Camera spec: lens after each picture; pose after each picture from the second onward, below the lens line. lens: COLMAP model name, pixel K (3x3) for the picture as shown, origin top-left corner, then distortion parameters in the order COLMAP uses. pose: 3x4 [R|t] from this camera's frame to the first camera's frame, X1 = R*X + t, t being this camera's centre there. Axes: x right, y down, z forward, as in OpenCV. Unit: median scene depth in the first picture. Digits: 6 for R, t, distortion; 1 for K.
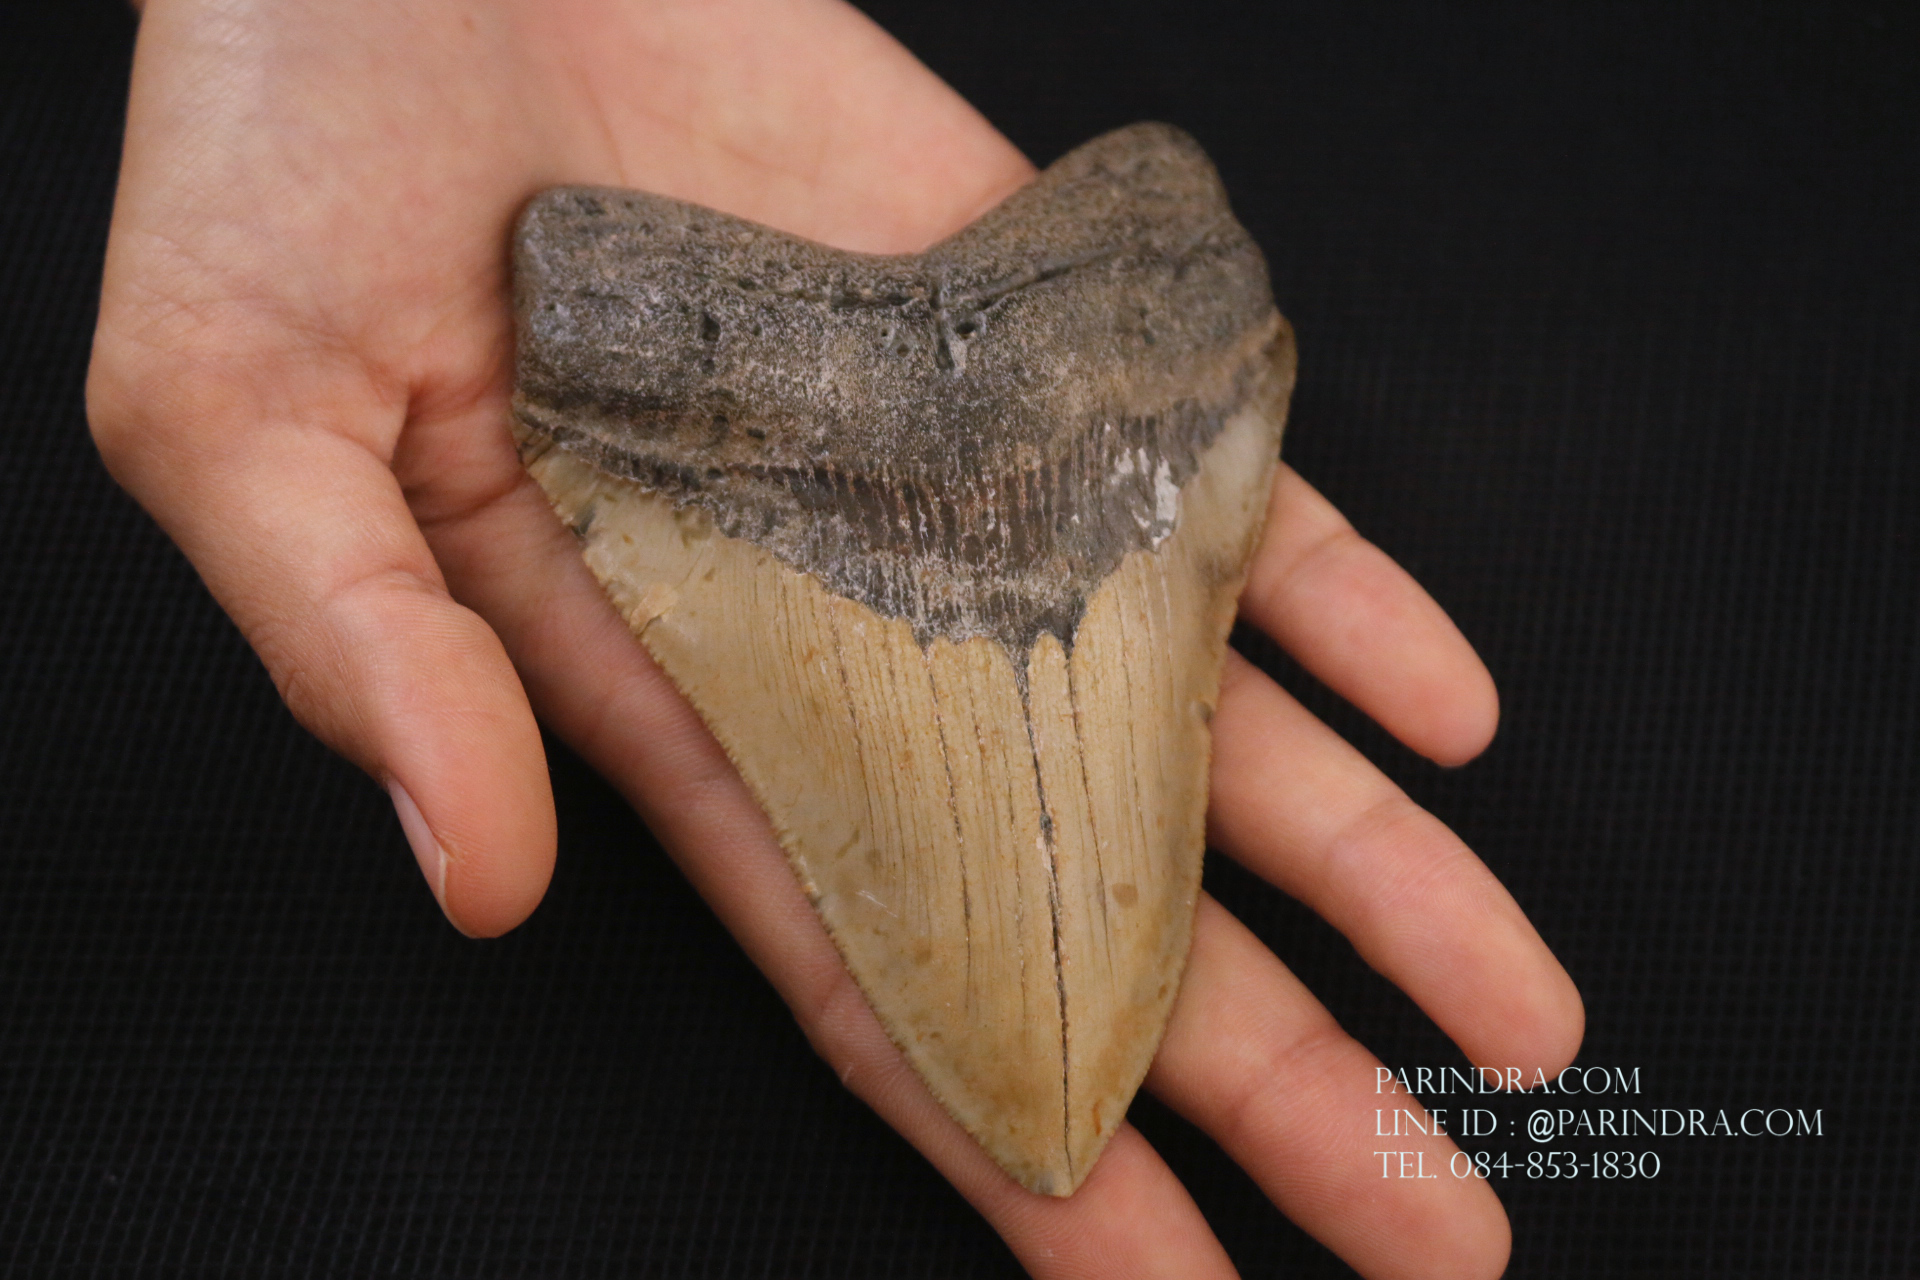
lens RADIAL K [[3885.4, 0, 958.9], [0, 3885.4, 642.1], [0, 0, 1]] dist [0.000636, -0.021835]
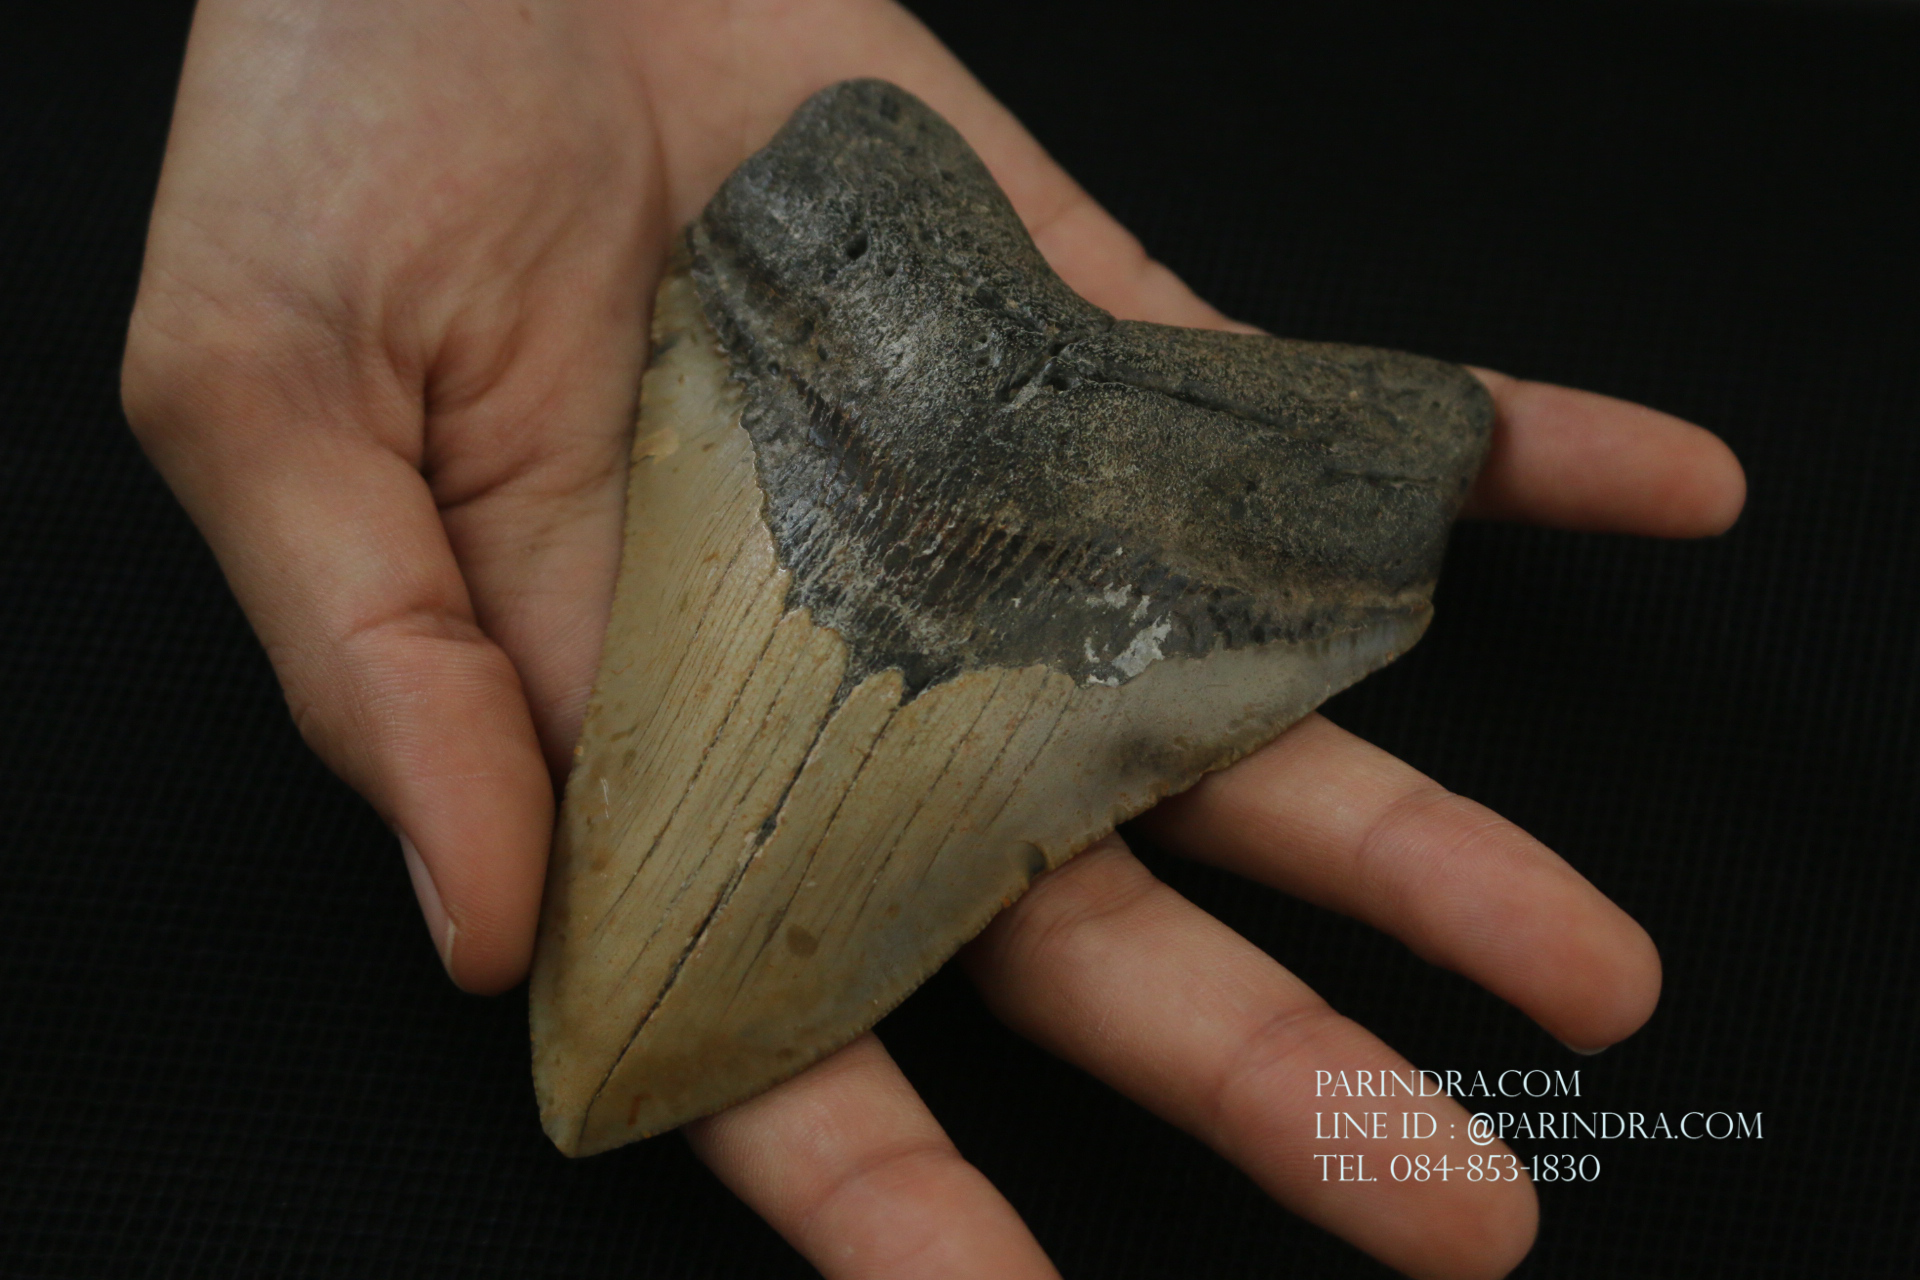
lens RADIAL K [[3494.6, 0, 958.7], [0, 3494.6, 635.6], [0, 0, 1]] dist [-0.026294, -0.085509]
pose [[0.735229, 0.546119, -0.401489, 0.368754], [-0.573150, 0.817111, 0.061877, -0.070101], [0.361853, 0.184619, 0.913771, 0.217814]]
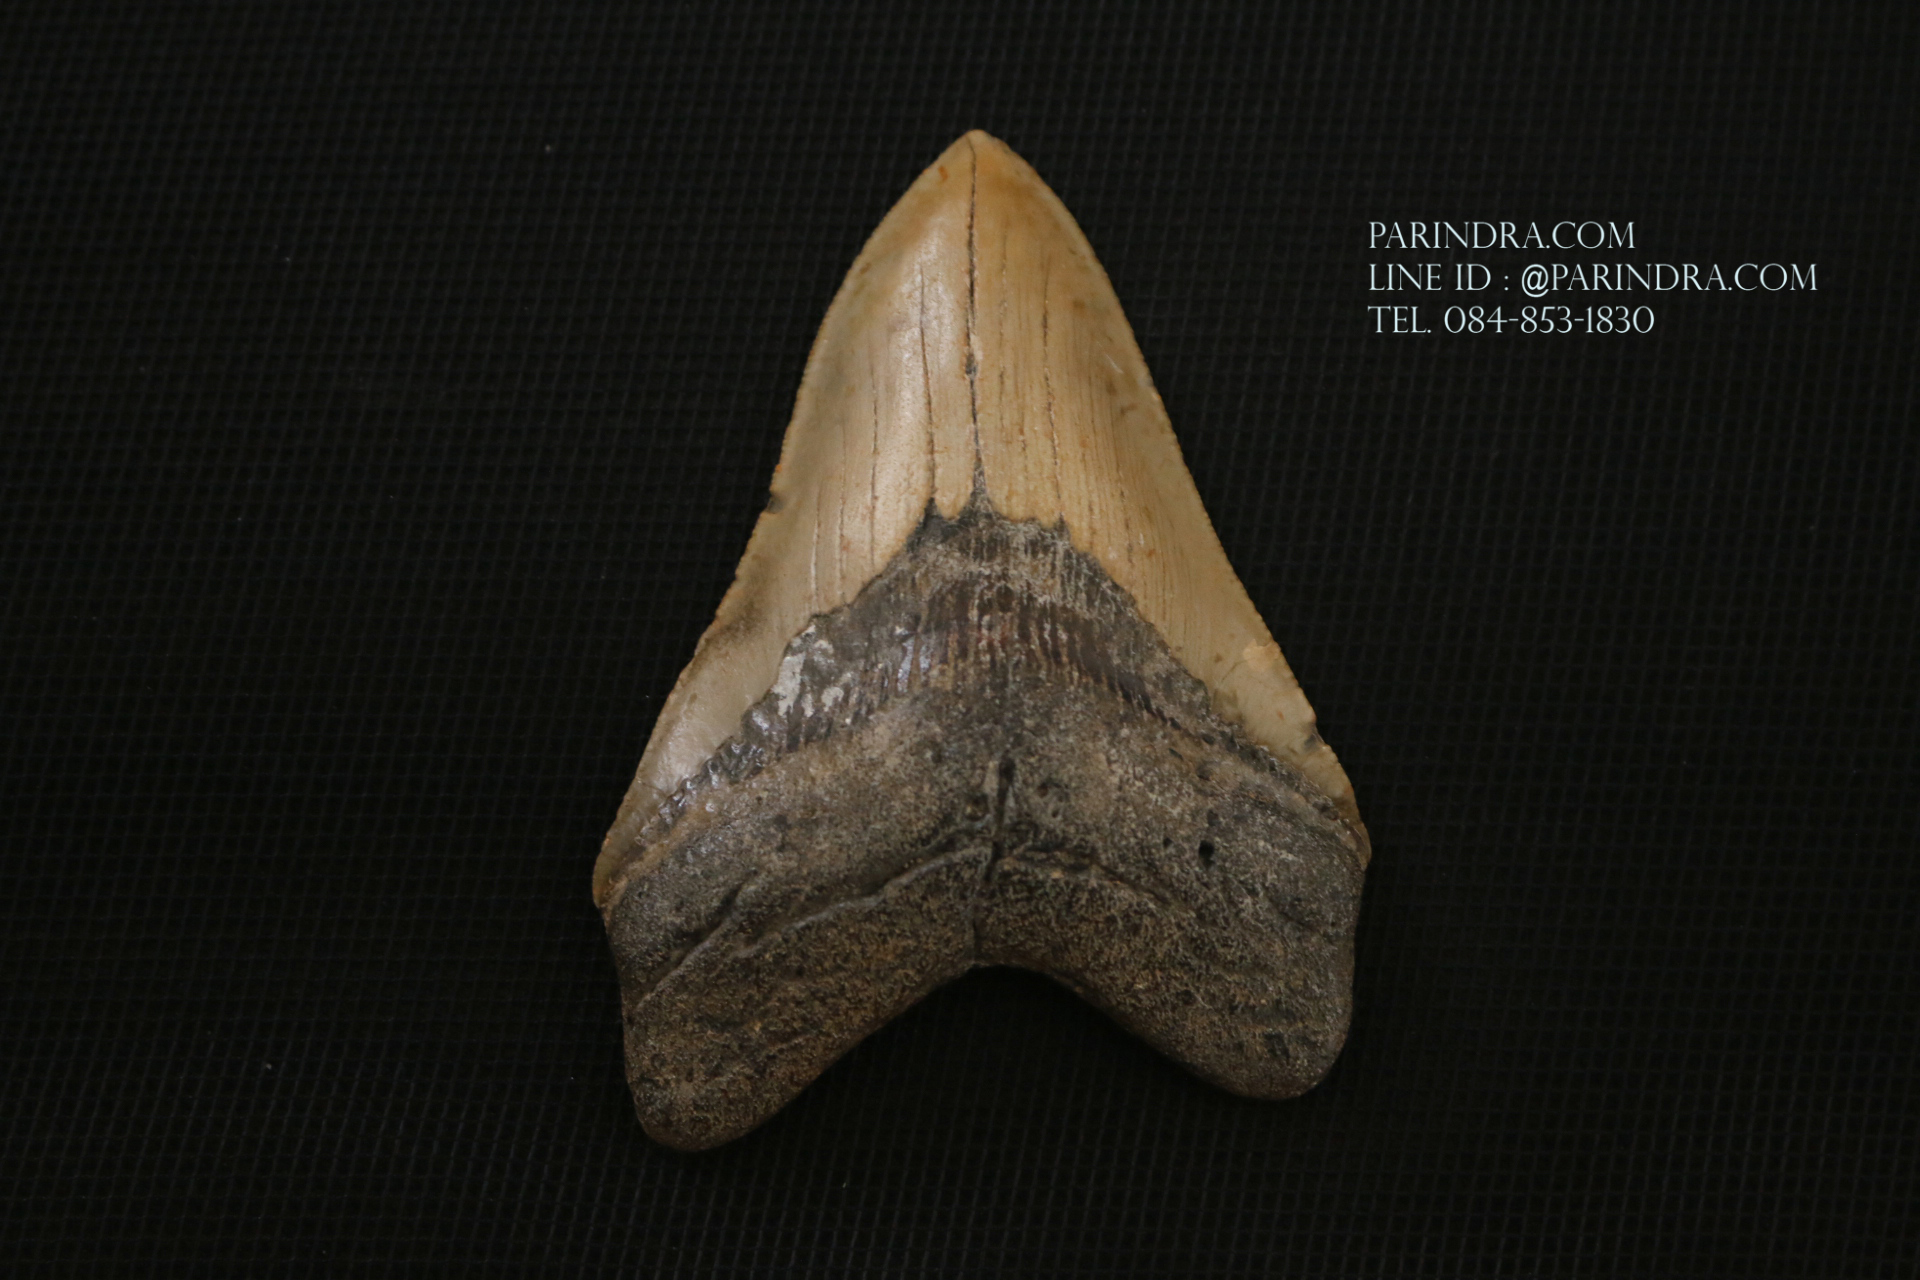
lens RADIAL K [[3819.9, 0, 964.8], [0, 3819.9, 640.3], [0, 0, 1]] dist [0.024444, 0.152456]
pose [[-0.953348, -0.221836, -0.204736, 0.231992], [0.062363, -0.808315, 0.585437, -0.662389], [-0.295362, 0.545358, 0.784440, 0.158296]]
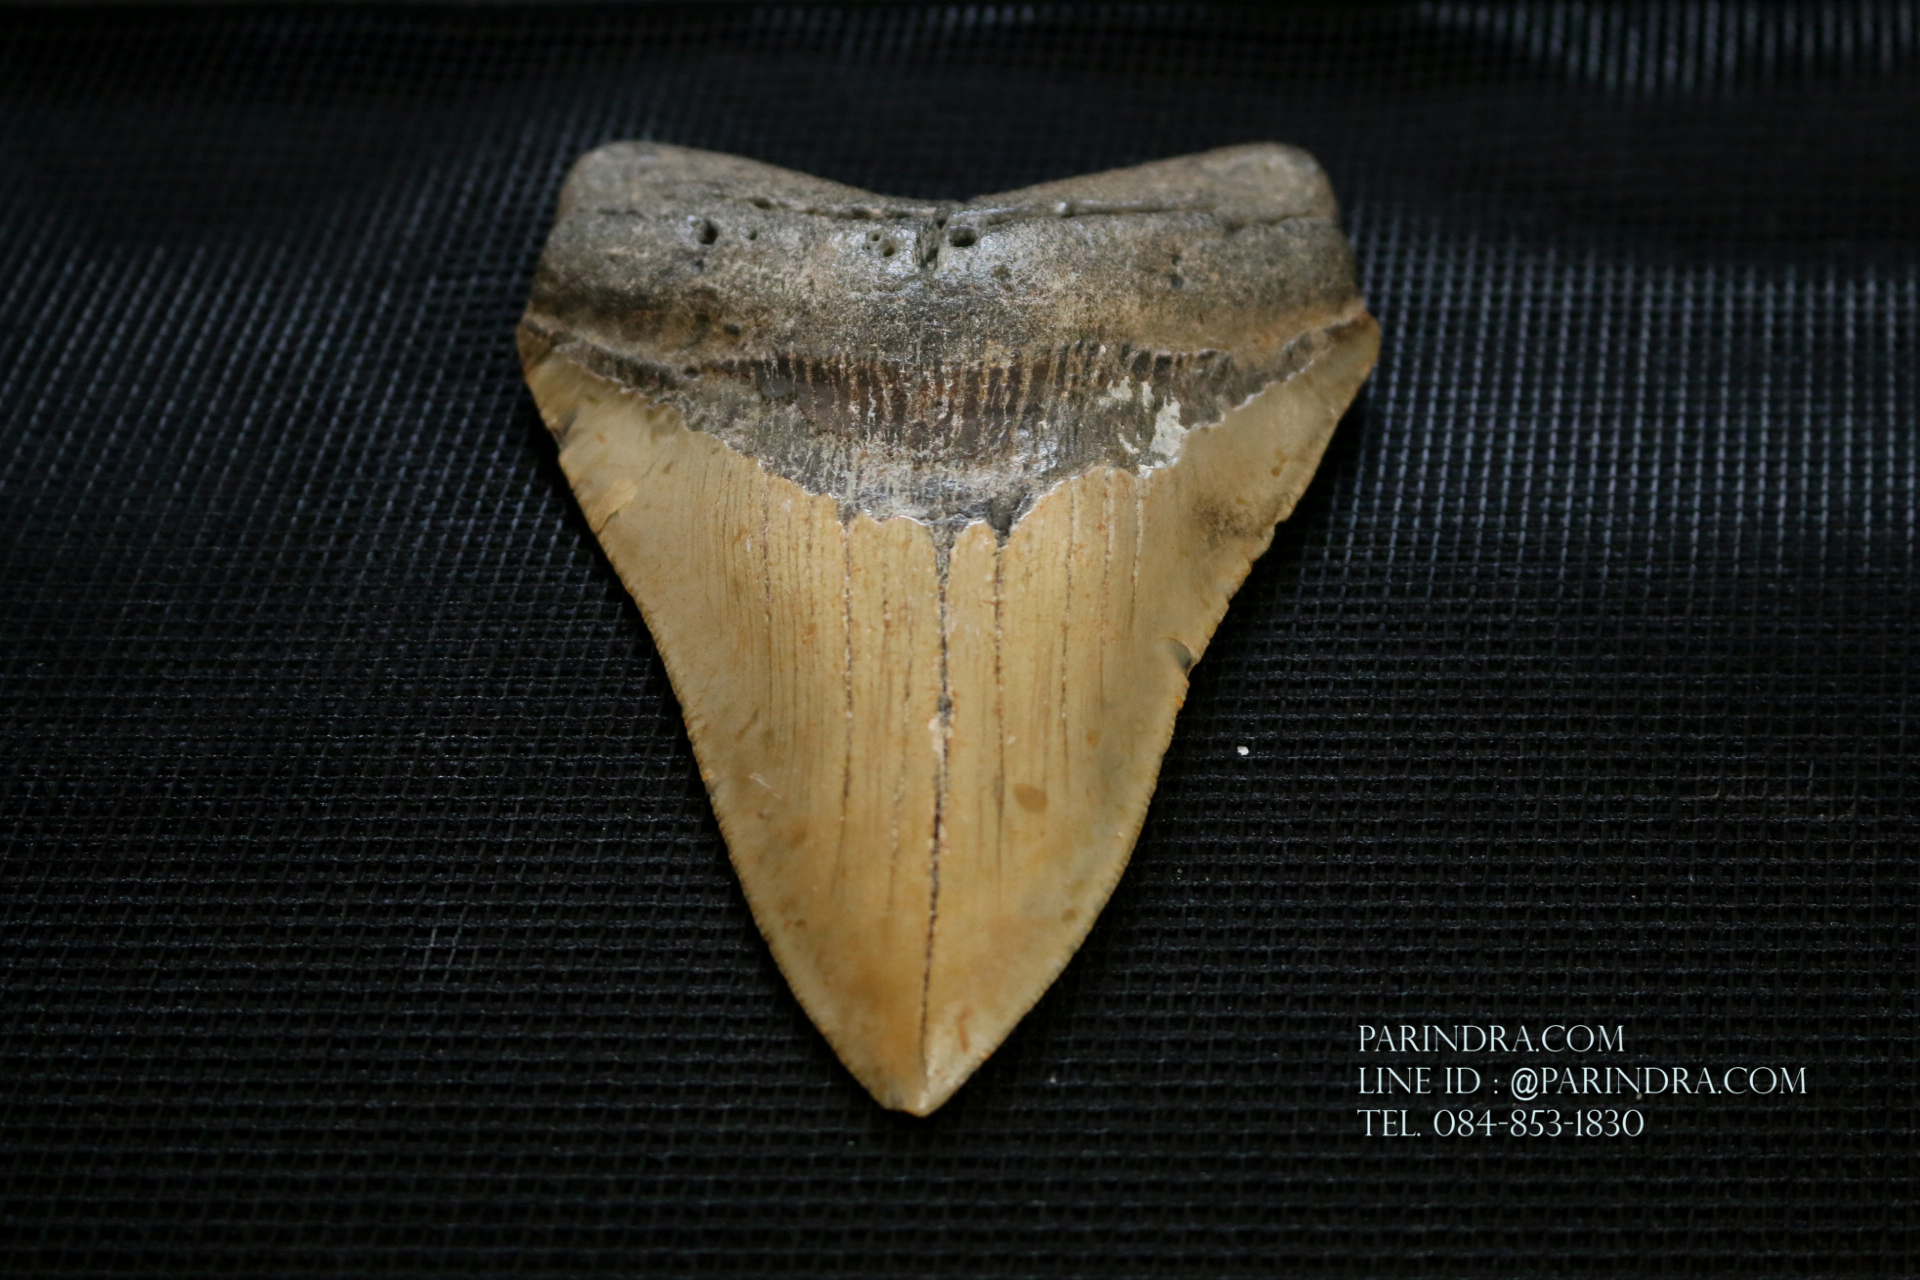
lens RADIAL K [[3875.0, 0, 958.8], [0, 3875.0, 638.0], [0, 0, 1]] dist [0.003982, -0.036543]
pose [[0.956323, 0.041499, -0.289350, 0.284320], [-0.115551, 0.962916, -0.243803, 0.249122], [0.268502, 0.266589, 0.925655, 0.144903]]
